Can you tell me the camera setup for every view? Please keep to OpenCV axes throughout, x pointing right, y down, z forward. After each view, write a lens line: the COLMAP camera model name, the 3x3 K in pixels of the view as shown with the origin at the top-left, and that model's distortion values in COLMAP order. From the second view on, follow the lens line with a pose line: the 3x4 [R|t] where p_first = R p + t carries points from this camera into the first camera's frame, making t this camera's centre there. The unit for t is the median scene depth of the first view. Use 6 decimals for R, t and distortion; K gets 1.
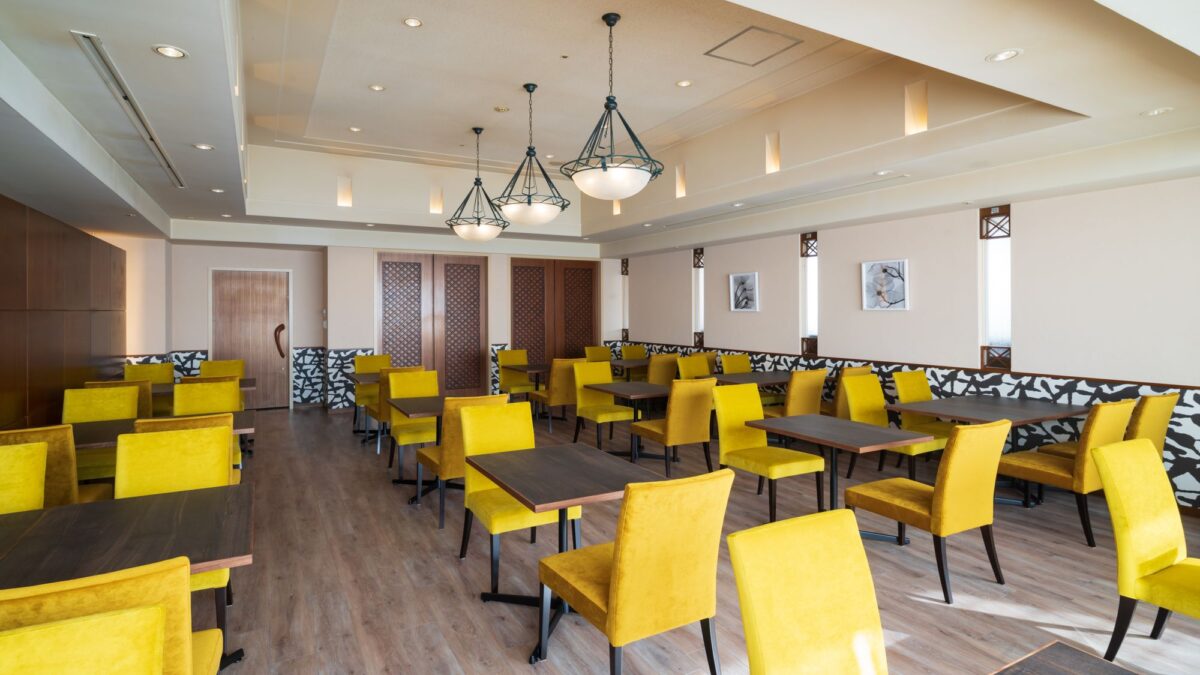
lens RADIAL K [[604.8, 0, 600.0], [0, 604.8, 337.5], [0, 0, 1]] dist [-0.000197, -0.000089]
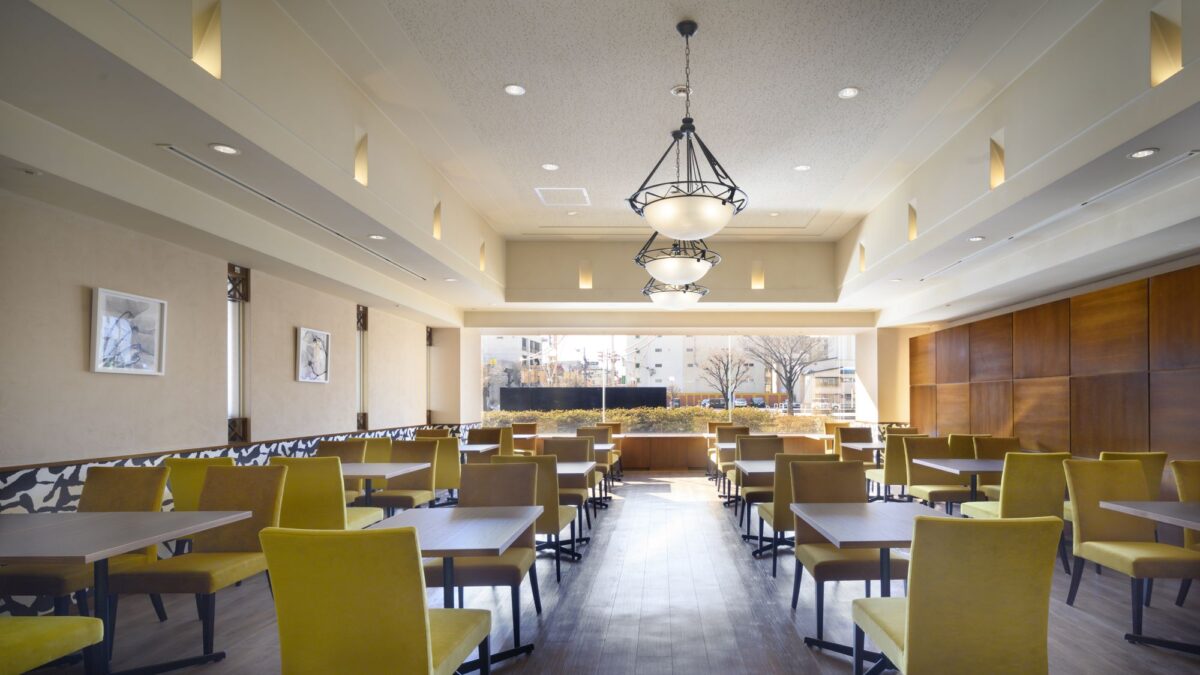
lens RADIAL K [[604.8, 0, 600.0], [0, 604.8, 337.5], [0, 0, 1]] dist [-0.000197, -0.000089]
pose [[-0.830287, 0.072517, 0.552598, -0.387984], [0.038538, 0.996596, -0.072879, -0.024706], [-0.556002, -0.039215, -0.830256, 1.370725]]
